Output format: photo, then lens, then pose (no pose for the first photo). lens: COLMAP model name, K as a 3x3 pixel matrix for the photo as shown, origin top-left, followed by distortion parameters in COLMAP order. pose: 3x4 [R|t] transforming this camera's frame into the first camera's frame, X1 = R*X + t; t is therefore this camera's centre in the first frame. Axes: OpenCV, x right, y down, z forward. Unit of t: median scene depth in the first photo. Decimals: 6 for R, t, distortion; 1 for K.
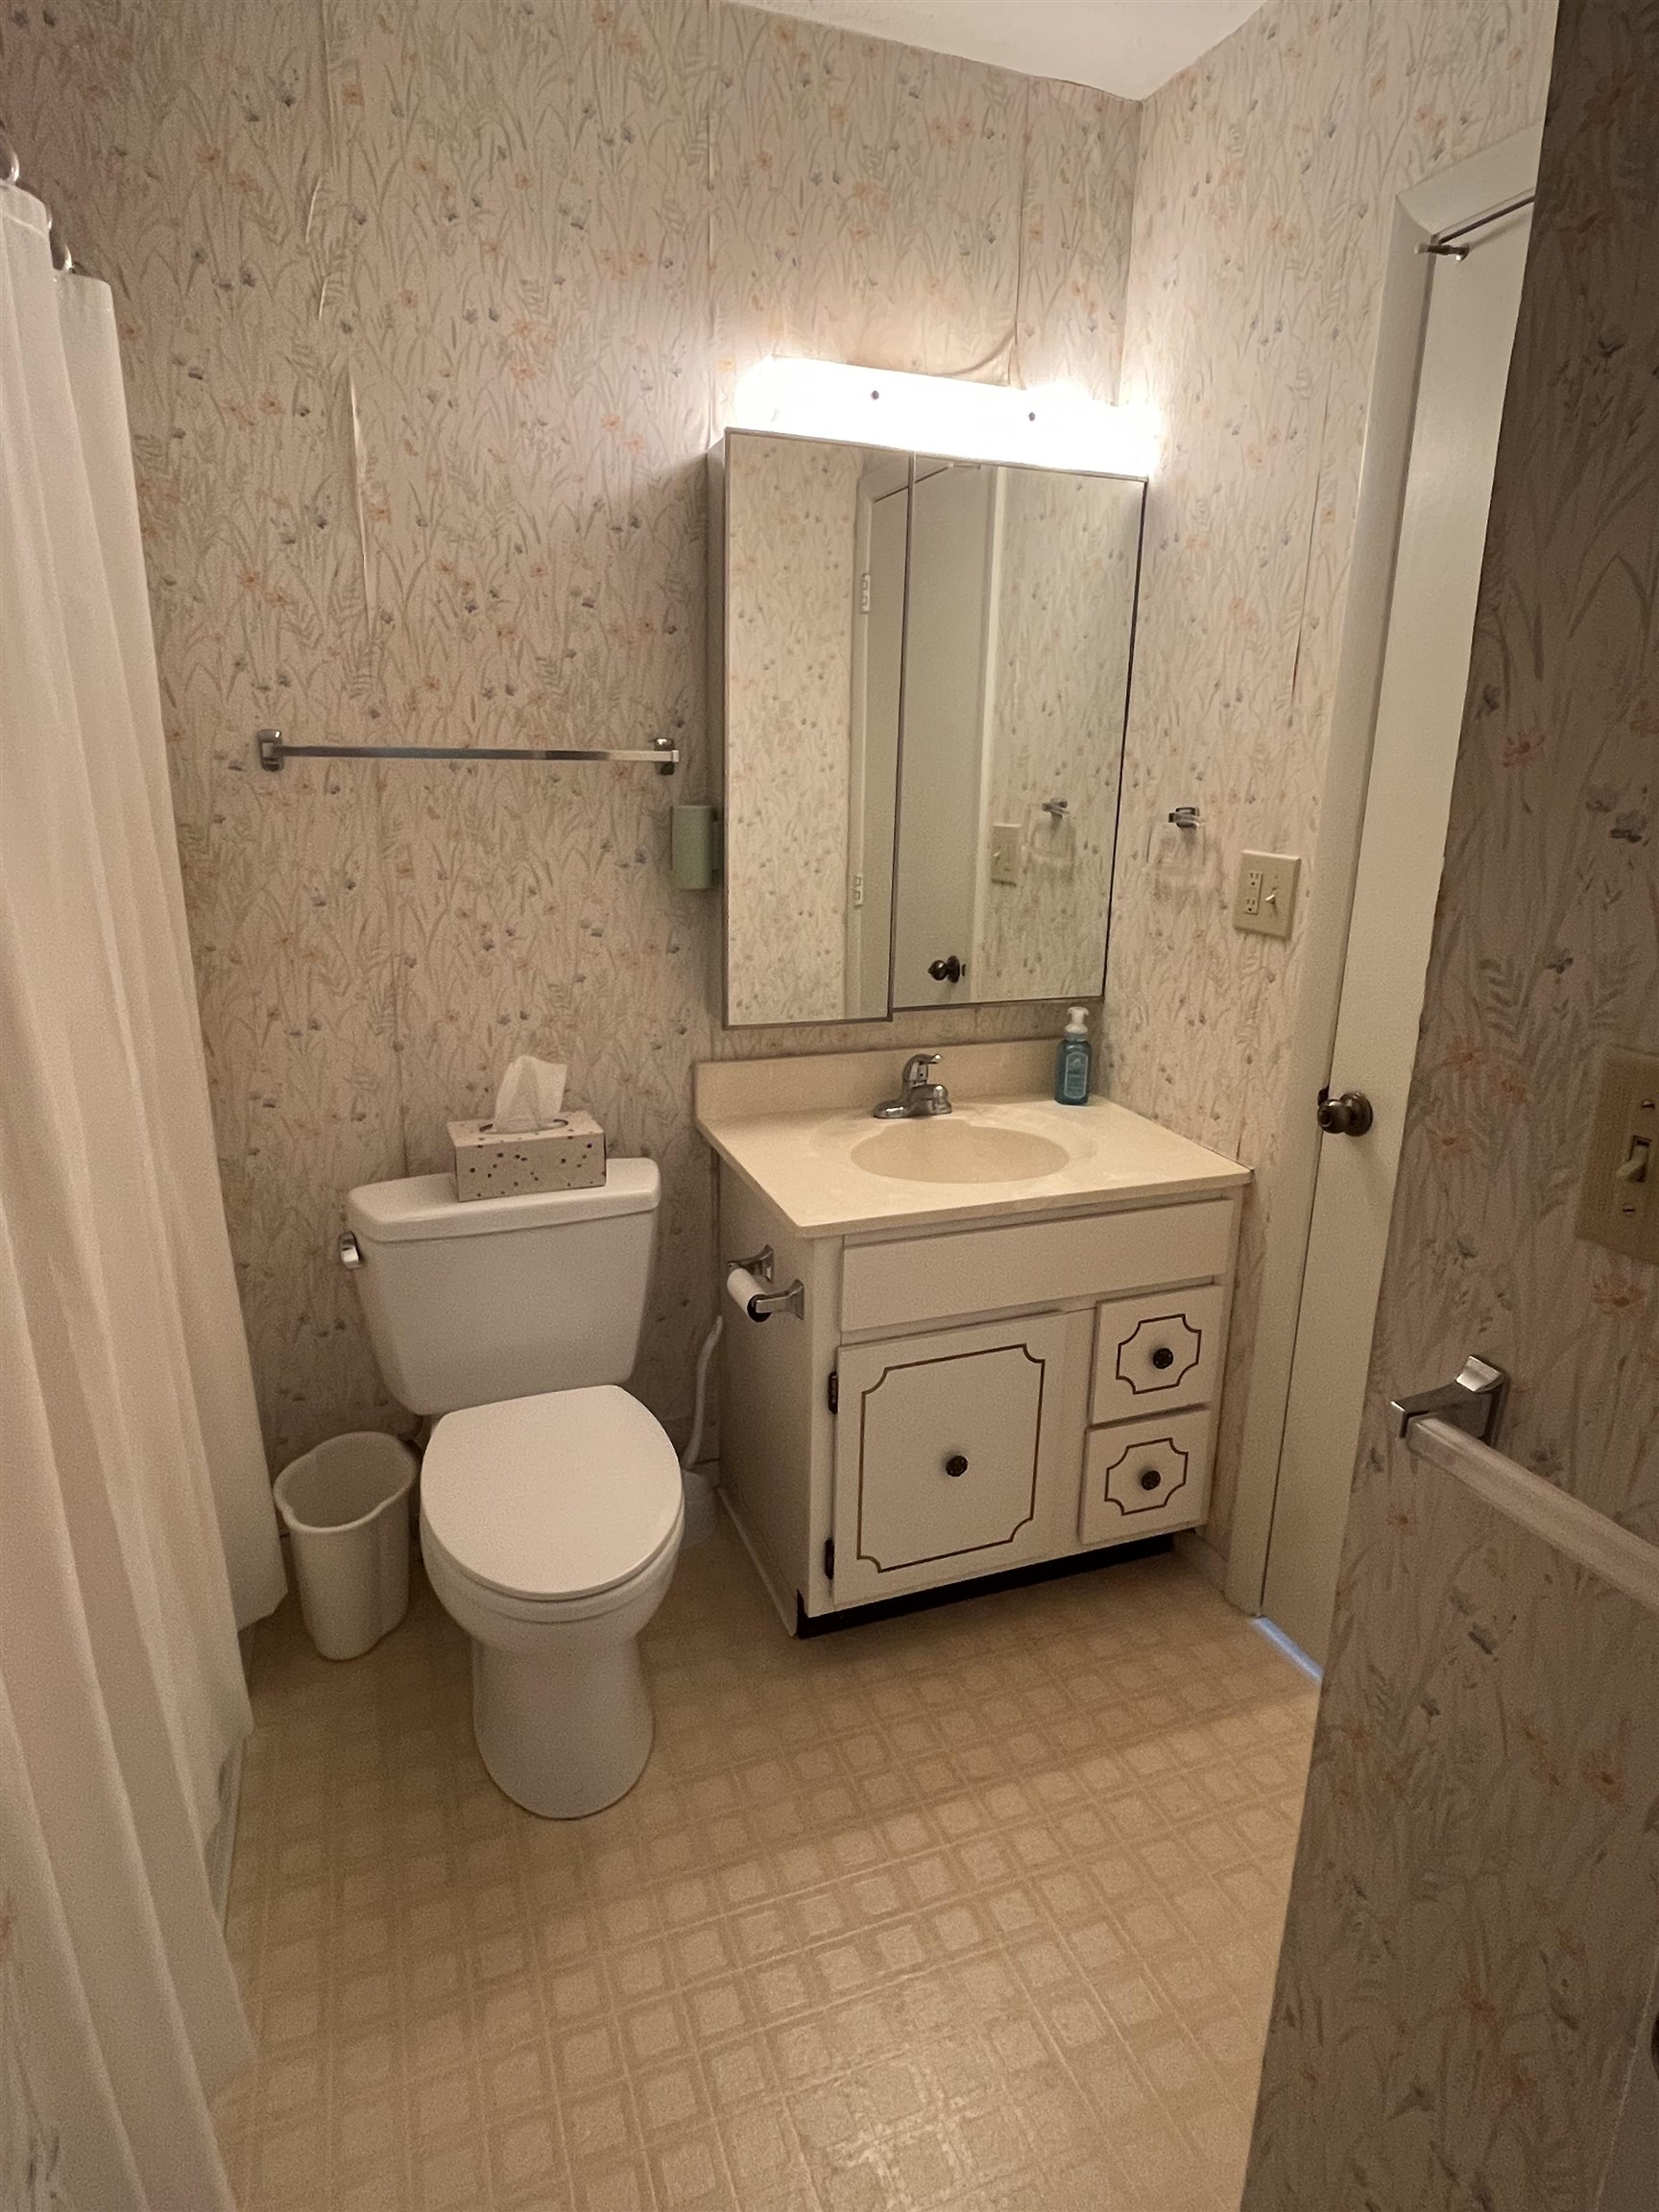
lens RADIAL K [[1215.2, 0, 837.5], [0, 1215.2, 1108.5], [0, 0, 1]] dist [-0.000411, -0.001196]
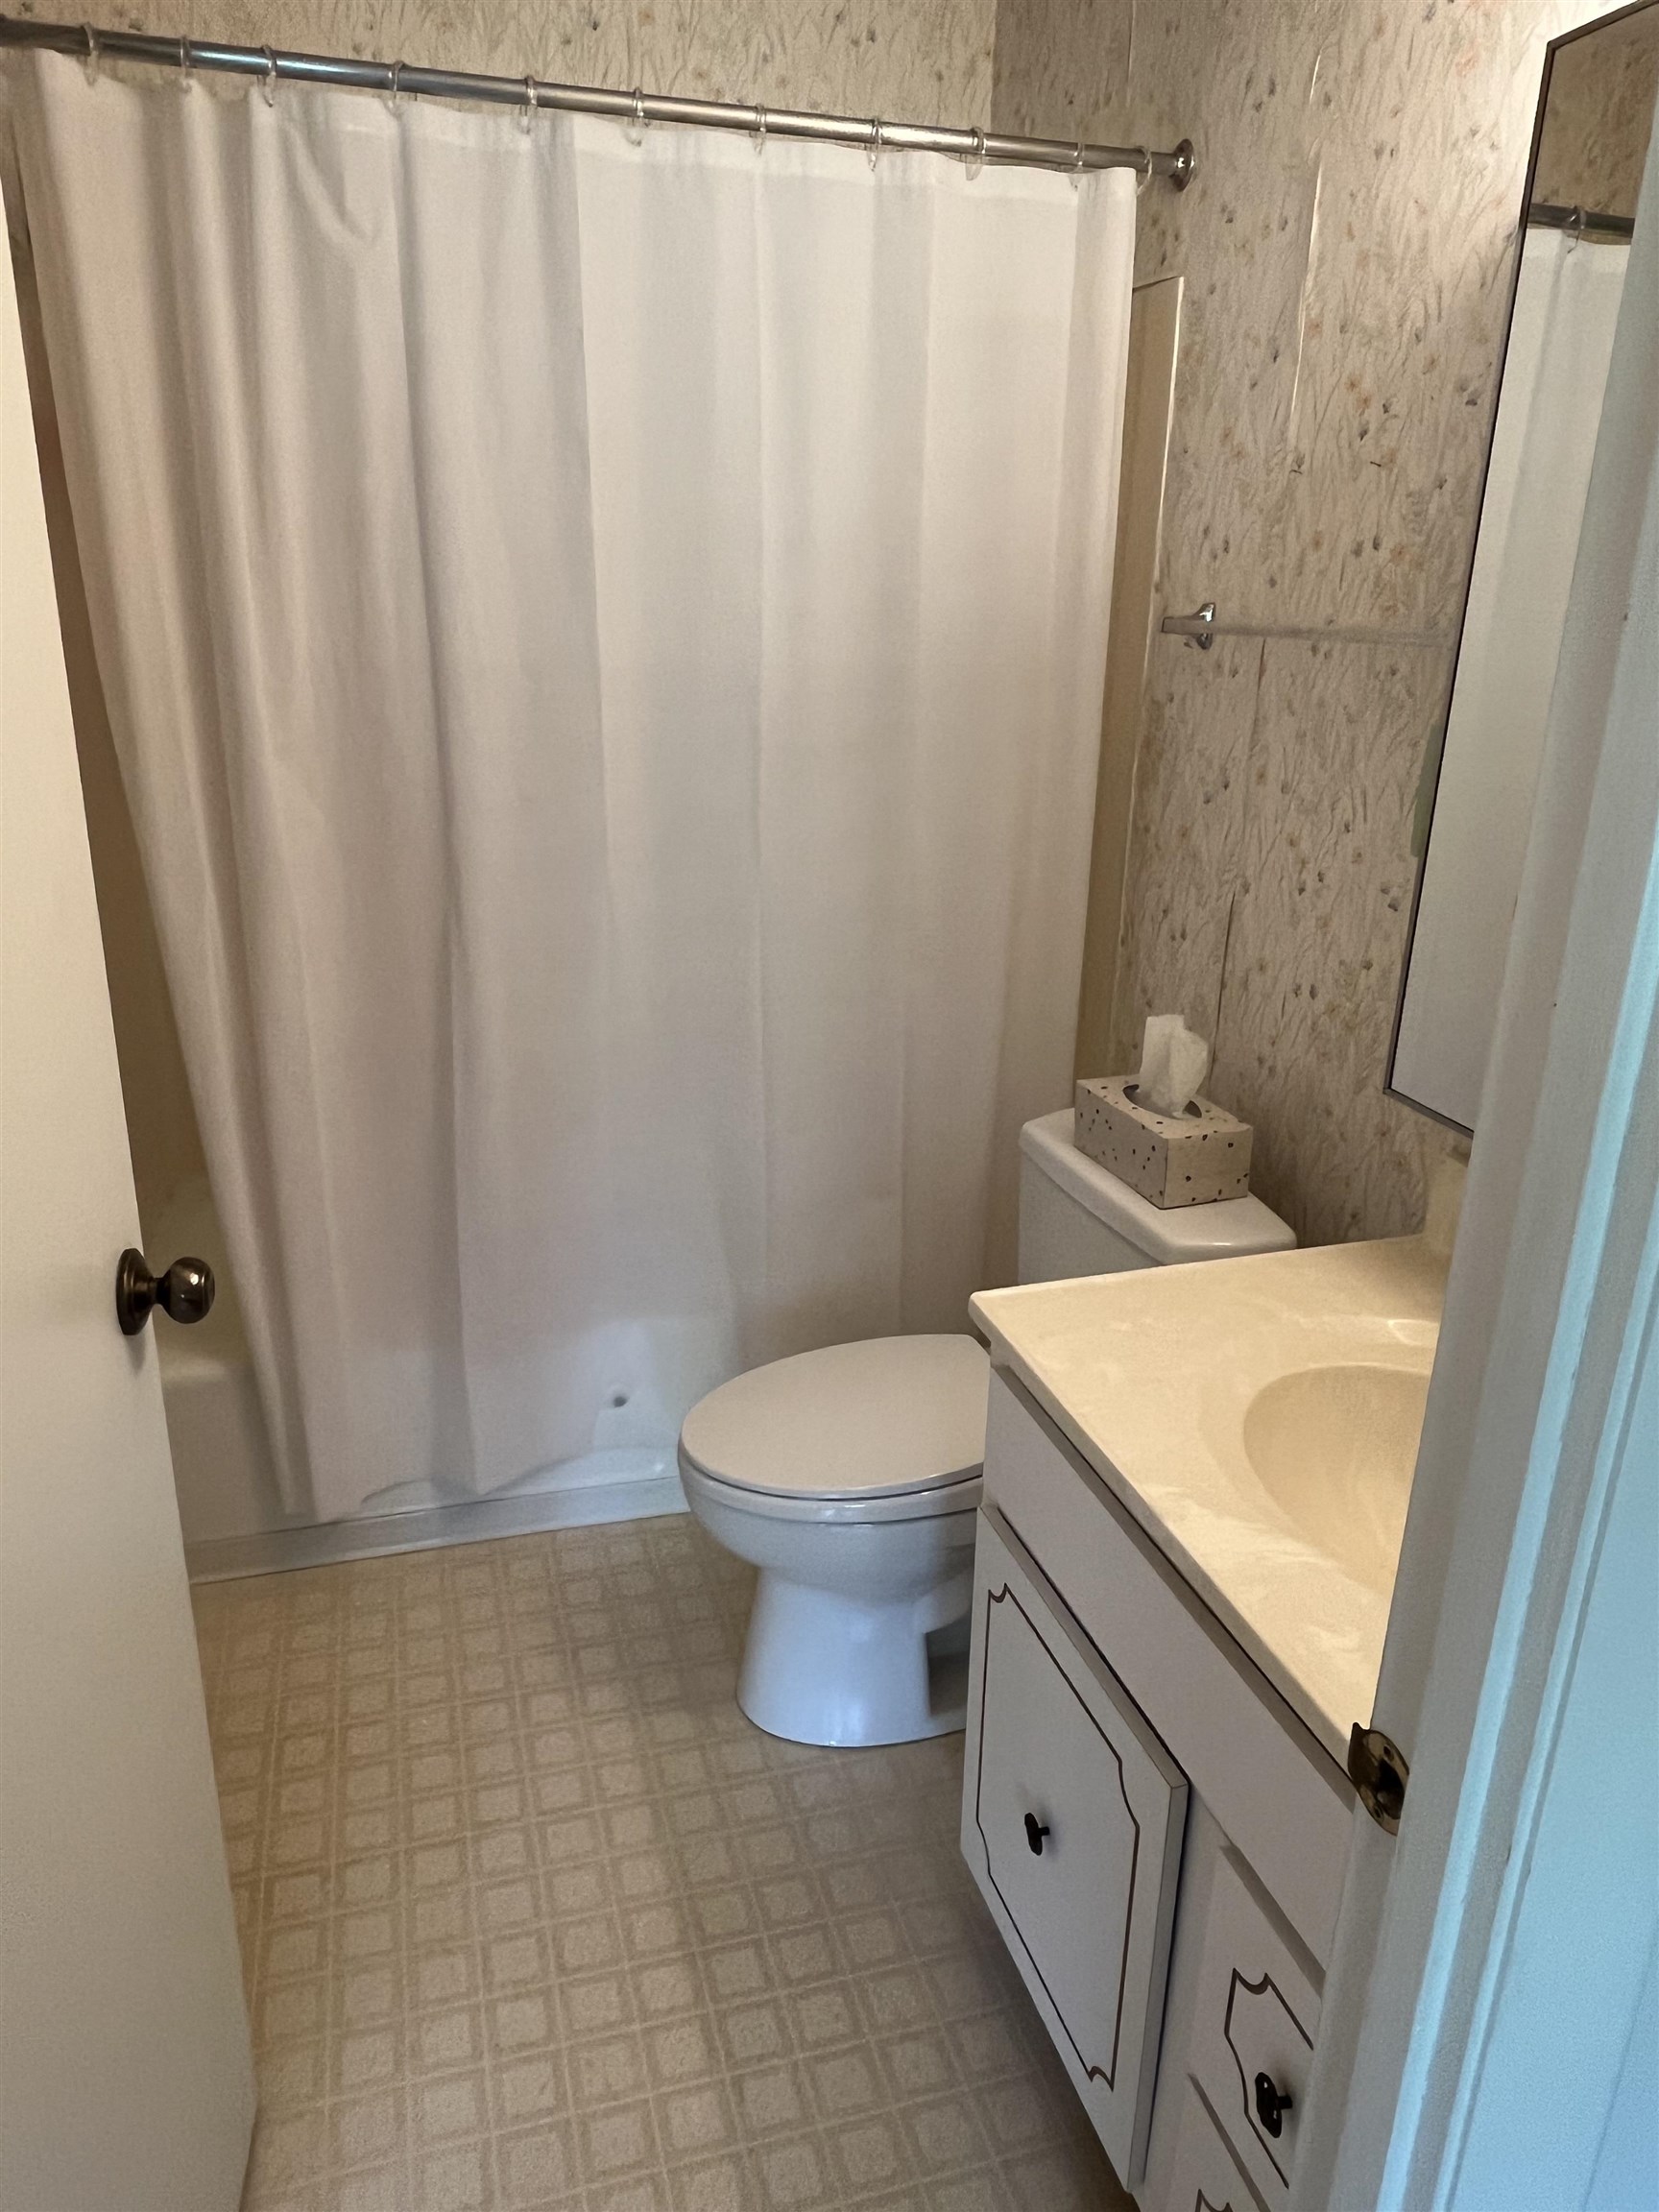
lens RADIAL K [[1469.7, 0, 840.6], [0, 1469.7, 1110.8], [0, 0, 1]] dist [-0.000948, -0.004108]
pose [[-0.066121, 0.312379, -0.947654, 0.694747], [-0.305566, 0.897763, 0.317254, -0.229393], [0.949872, 0.310548, 0.036092, 0.797219]]
